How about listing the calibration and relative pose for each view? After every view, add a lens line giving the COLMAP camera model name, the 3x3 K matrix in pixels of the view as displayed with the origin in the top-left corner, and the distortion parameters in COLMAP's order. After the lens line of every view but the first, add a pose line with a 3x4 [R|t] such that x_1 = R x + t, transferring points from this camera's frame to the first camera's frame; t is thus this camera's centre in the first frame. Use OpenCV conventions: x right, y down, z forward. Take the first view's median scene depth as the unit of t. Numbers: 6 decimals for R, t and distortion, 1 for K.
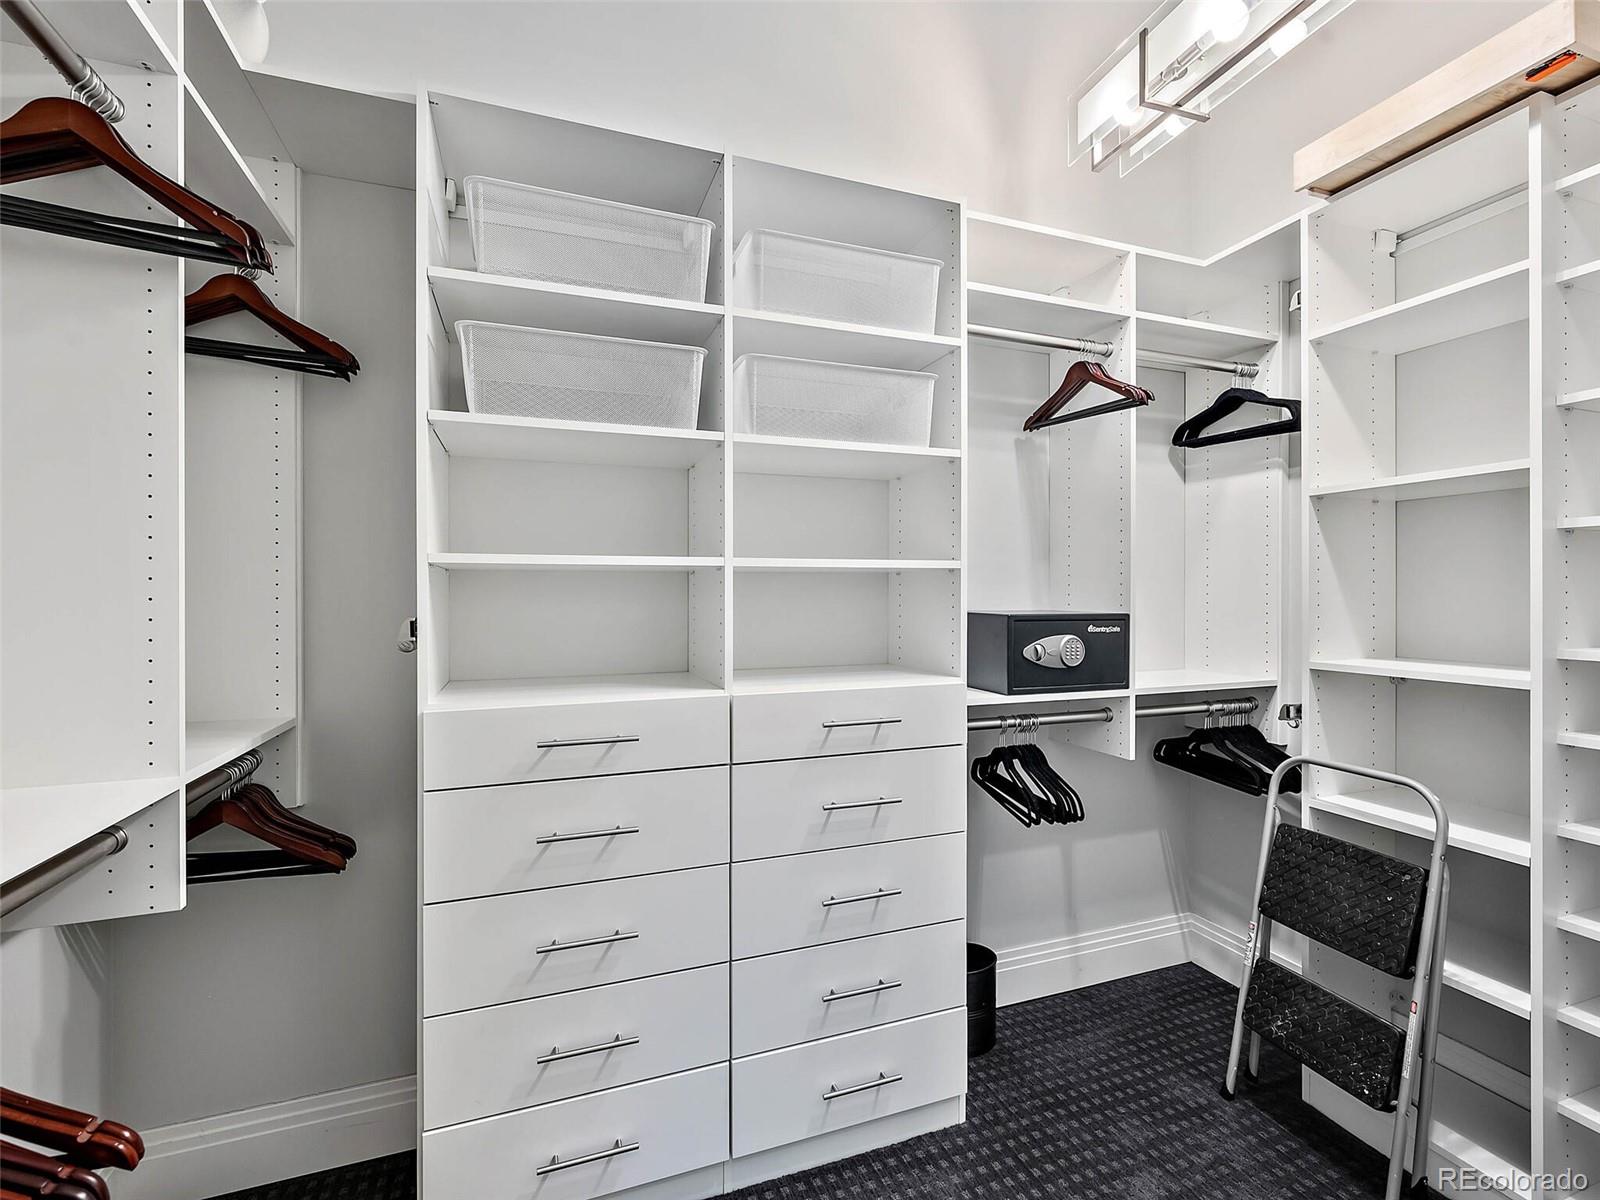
lens RADIAL K [[710.9, 0, 796.2], [0, 710.9, 596.4], [0, 0, 1]] dist [-0.003341, 0.000236]
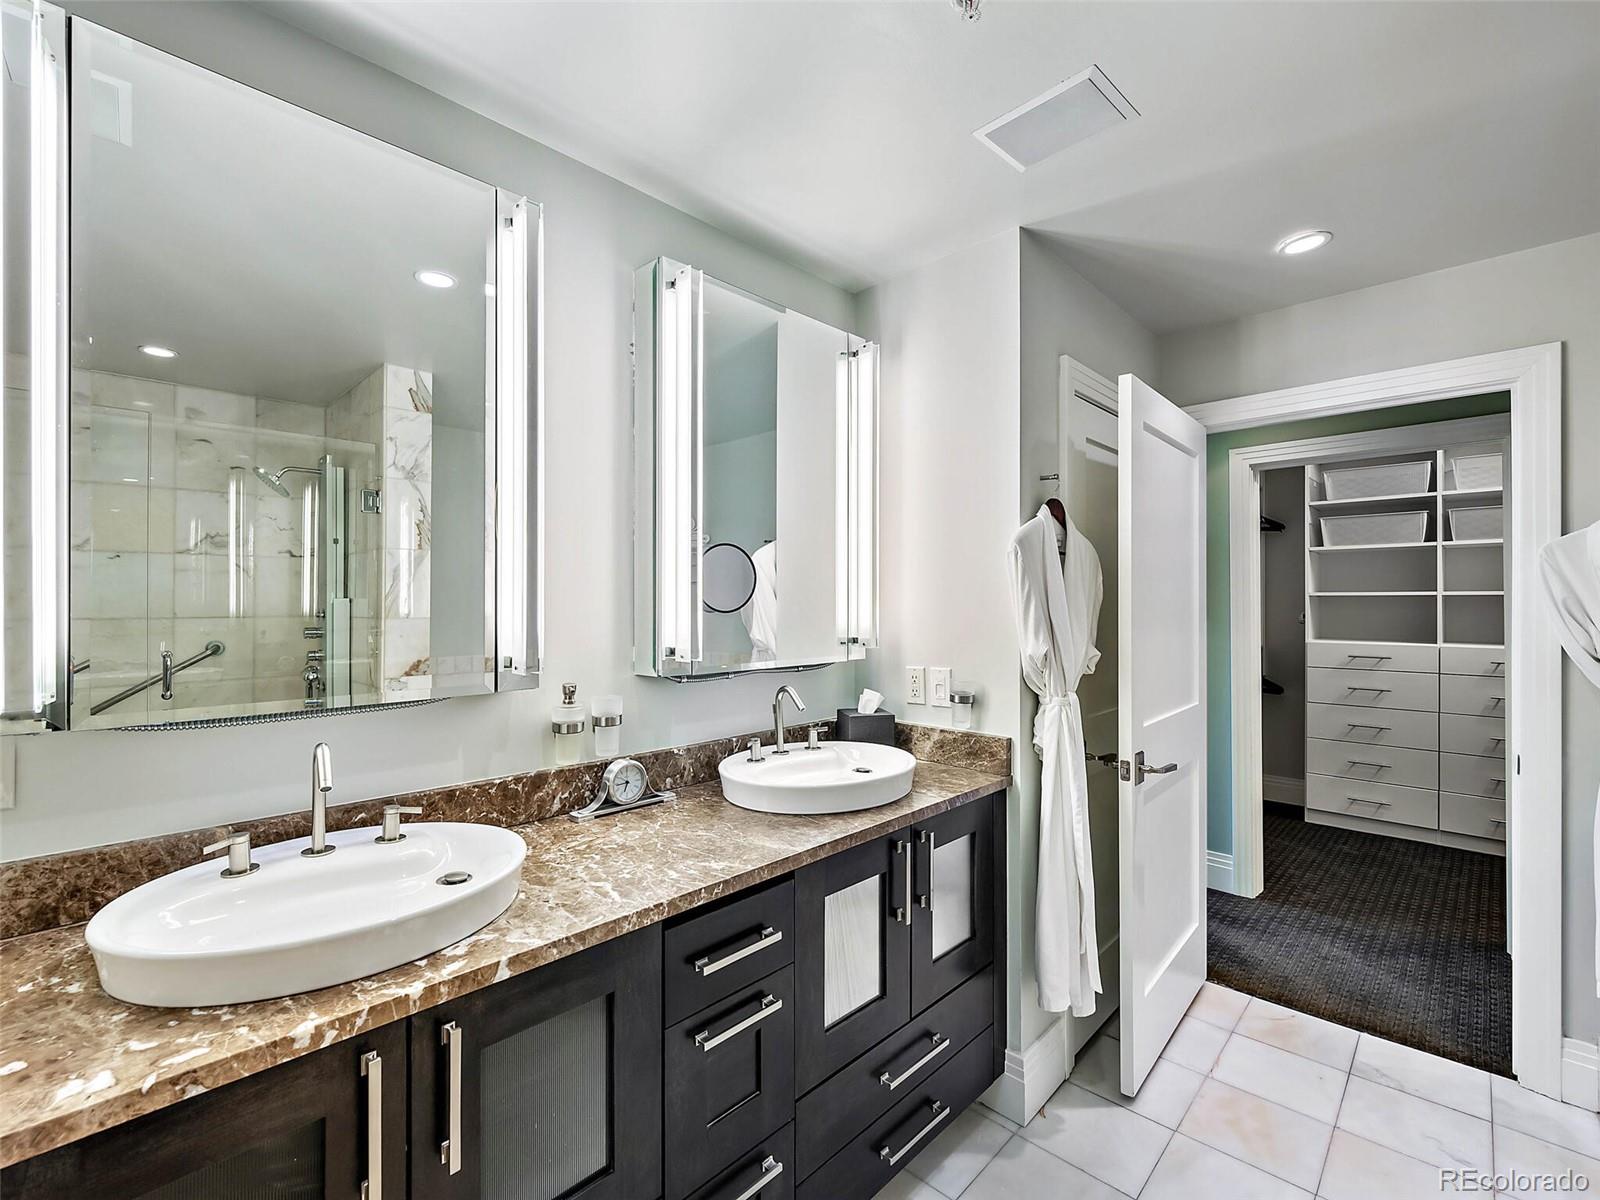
lens RADIAL K [[710.9, 0, 792.9], [0, 710.9, 607.5], [0, 0, 1]] dist [-0.003341, 0.000236]
pose [[0.441905, -0.003343, -0.897055, 1.153736], [-0.005101, 0.999968, -0.006240, 0.028141], [0.897047, 0.007333, 0.441874, -2.181556]]
